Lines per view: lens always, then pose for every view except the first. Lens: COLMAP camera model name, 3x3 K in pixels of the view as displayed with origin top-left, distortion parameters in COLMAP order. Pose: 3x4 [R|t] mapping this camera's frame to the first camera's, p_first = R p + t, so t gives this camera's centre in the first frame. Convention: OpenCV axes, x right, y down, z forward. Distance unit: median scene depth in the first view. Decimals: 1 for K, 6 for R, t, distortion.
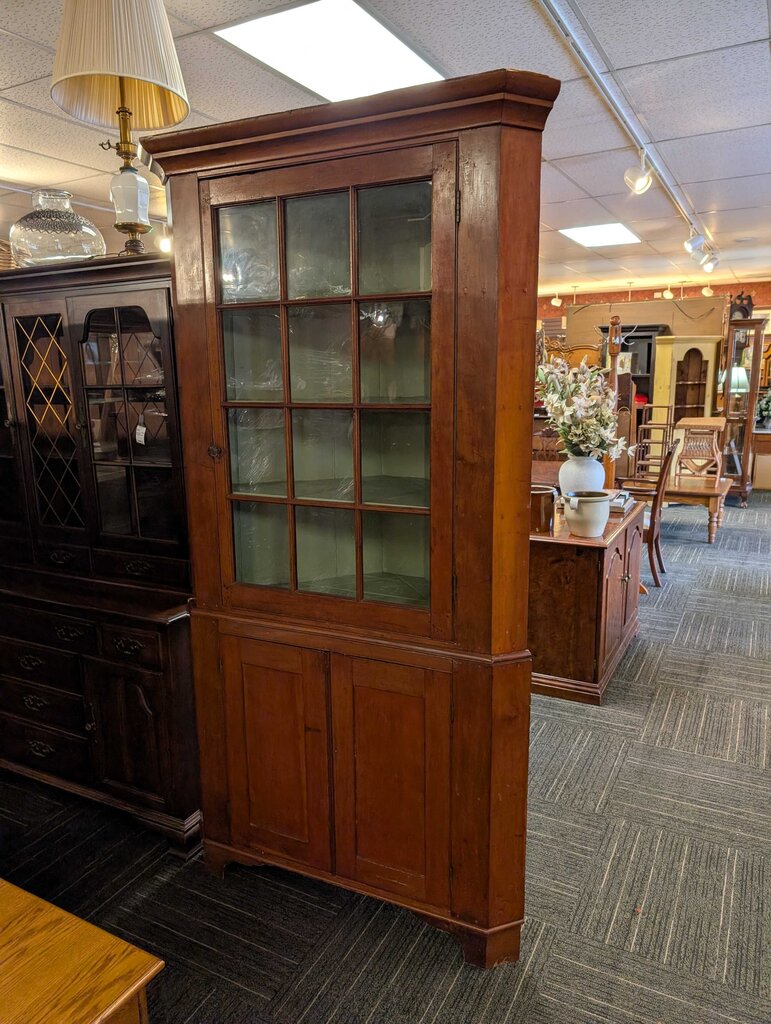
lens RADIAL K [[739.3, 0, 382.7], [0, 739.3, 515.3], [0, 0, 1]] dist [0.017080, -0.020372]
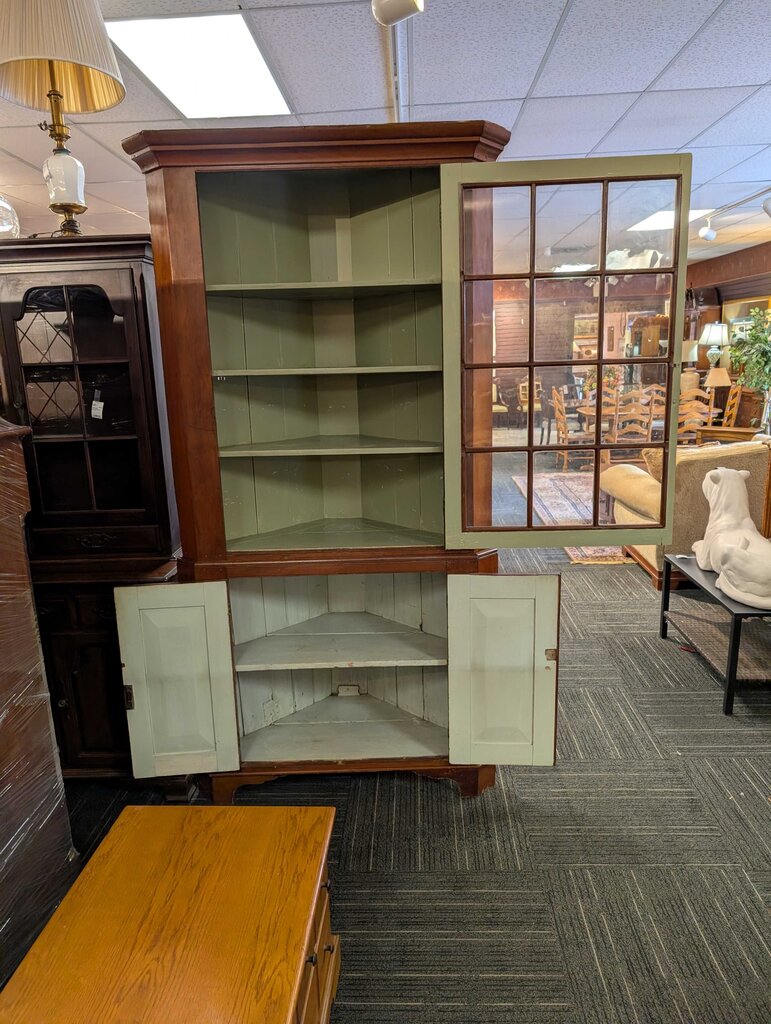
lens RADIAL K [[739.3, 0, 390.5], [0, 739.3, 513.0], [0, 0, 1]] dist [0.017080, -0.020372]
pose [[0.896978, -0.105191, 0.429377, -0.428706], [0.104400, 0.994209, 0.025473, 0.052442], [-0.429570, 0.021978, 0.902766, -0.110559]]
